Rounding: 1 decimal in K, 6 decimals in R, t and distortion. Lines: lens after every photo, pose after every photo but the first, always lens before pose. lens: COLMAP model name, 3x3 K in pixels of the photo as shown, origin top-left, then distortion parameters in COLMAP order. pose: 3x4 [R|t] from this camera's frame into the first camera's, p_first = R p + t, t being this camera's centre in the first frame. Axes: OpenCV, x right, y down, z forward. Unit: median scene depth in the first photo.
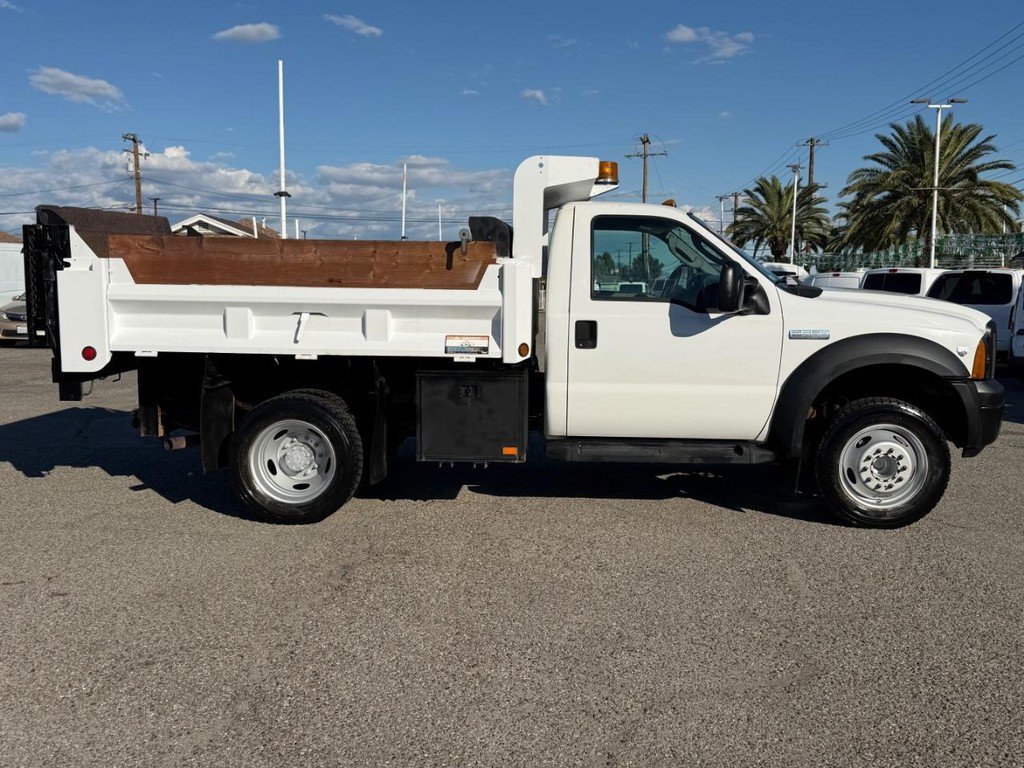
lens RADIAL K [[1025.9, 0, 513.8], [0, 1025.9, 389.5], [0, 0, 1]] dist [0.064199, 0.000000]
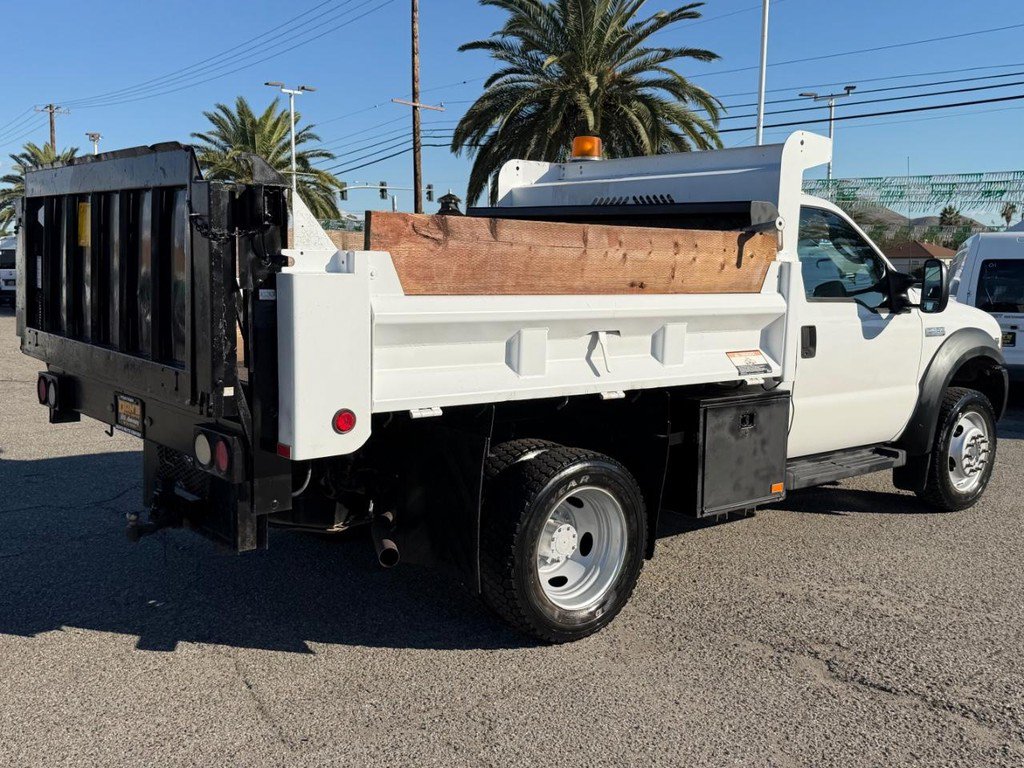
lens RADIAL K [[1025.9, 0, 509.8], [0, 1025.9, 377.1], [0, 0, 1]] dist [0.064199, 0.000000]
pose [[0.743956, -0.072777, 0.664254, -0.698376], [0.065779, 0.997200, 0.035583, -0.071593], [-0.664984, 0.017222, 0.746659, 0.518233]]
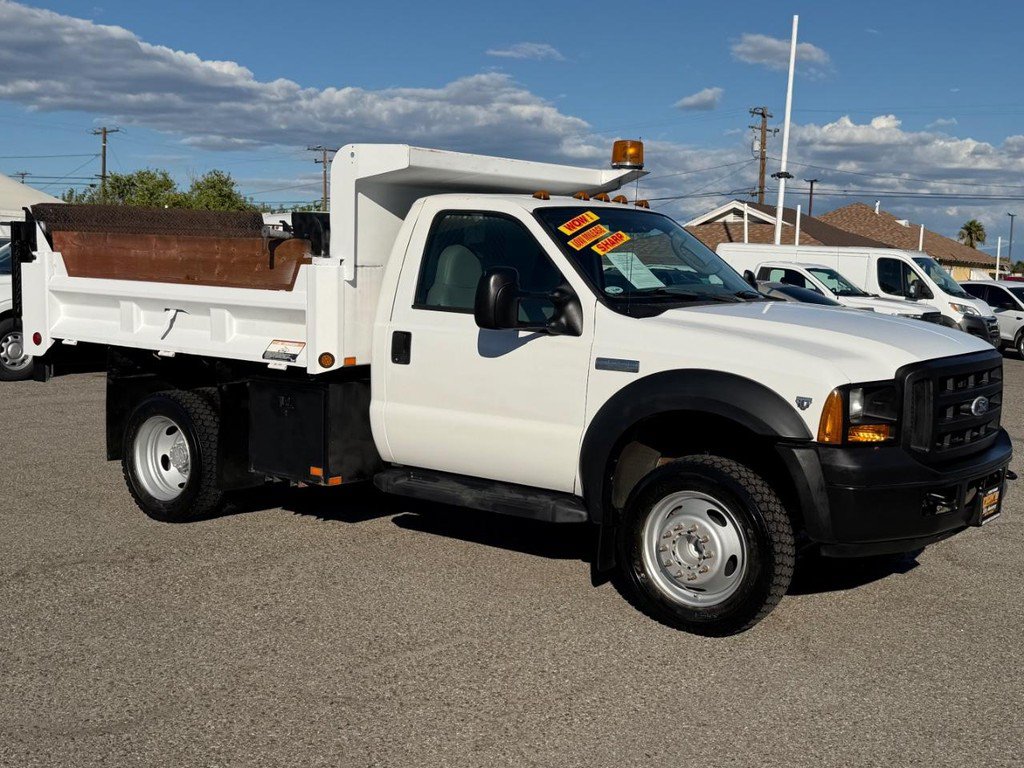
lens RADIAL K [[1276.7, 0, 512.2], [0, 1276.7, 385.2], [0, 0, 1]] dist [0.040316, 0.000000]
pose [[0.820653, 0.073762, -0.566646, 0.757730], [-0.085974, 0.996284, 0.005177, -0.035805], [0.564922, 0.044468, 0.823945, 0.169346]]
